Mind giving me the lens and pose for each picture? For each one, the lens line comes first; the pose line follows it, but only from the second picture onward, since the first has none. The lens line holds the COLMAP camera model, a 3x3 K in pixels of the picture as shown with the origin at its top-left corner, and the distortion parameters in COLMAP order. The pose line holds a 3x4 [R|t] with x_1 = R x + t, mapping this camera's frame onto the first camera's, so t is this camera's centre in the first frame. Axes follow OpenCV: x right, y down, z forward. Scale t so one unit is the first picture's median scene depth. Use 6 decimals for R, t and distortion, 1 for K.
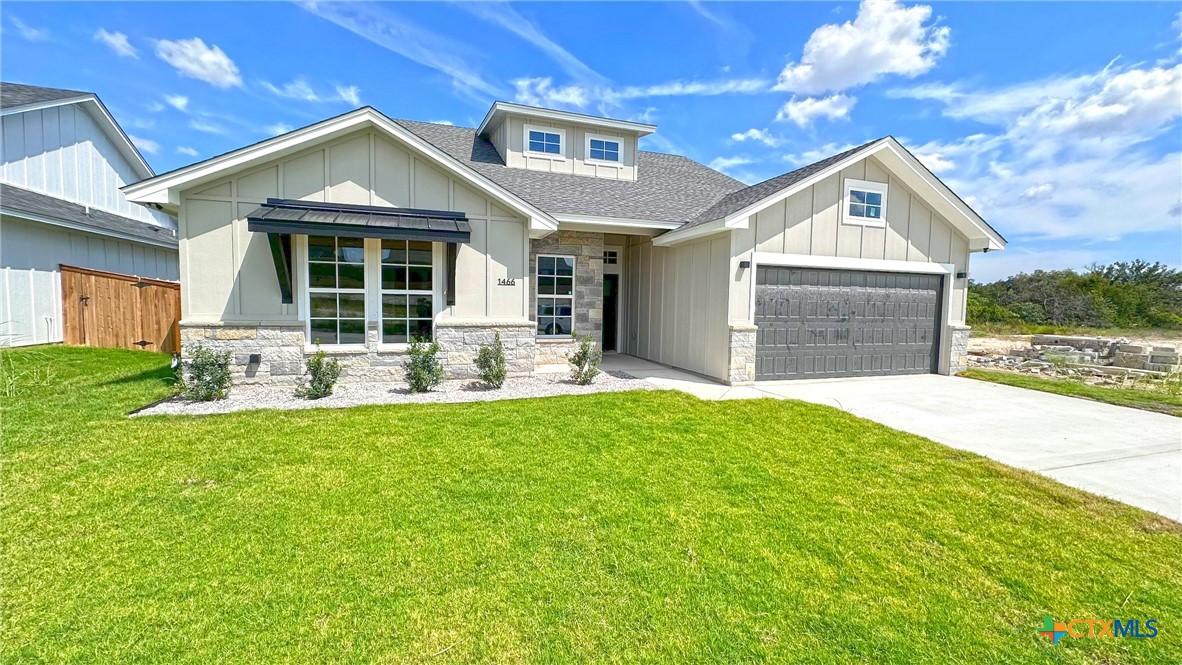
lens RADIAL K [[473.6, 0, 593.7], [0, 473.6, 331.0], [0, 0, 1]] dist [-0.003700, 0.000681]
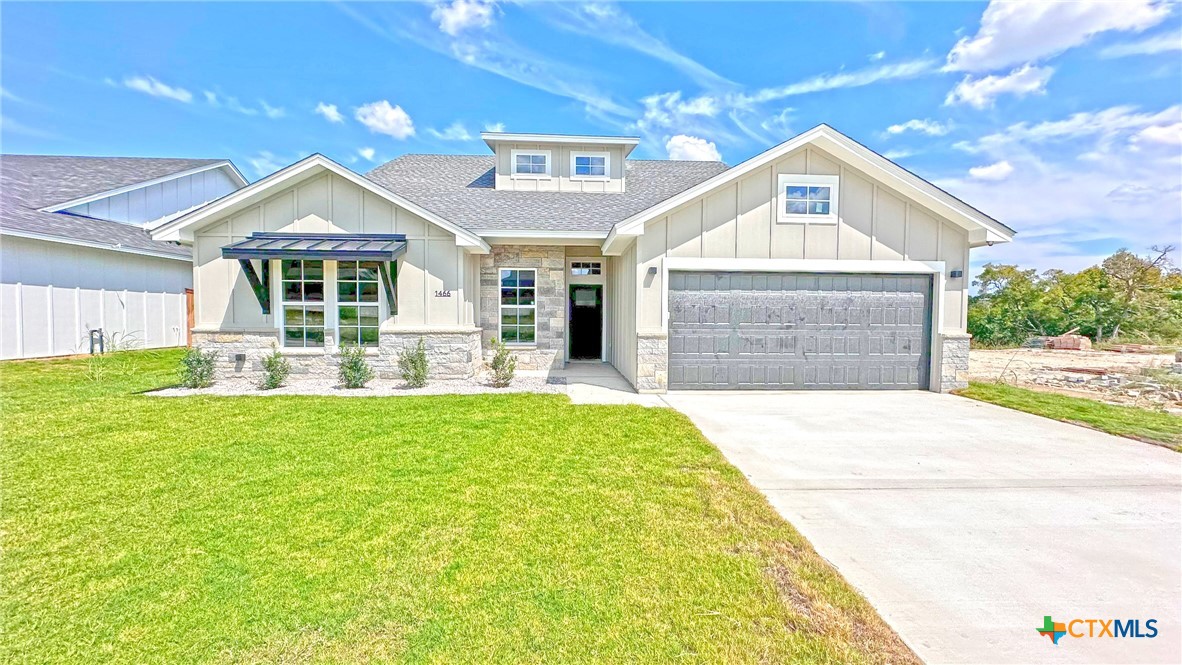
lens RADIAL K [[473.6, 0, 597.8], [0, 473.6, 333.8], [0, 0, 1]] dist [-0.003700, 0.000681]
pose [[0.963546, 0.000262, -0.267543, 0.385237], [-0.006326, 0.999742, -0.021803, 0.011000], [0.267468, 0.022700, 0.963299, 0.016242]]
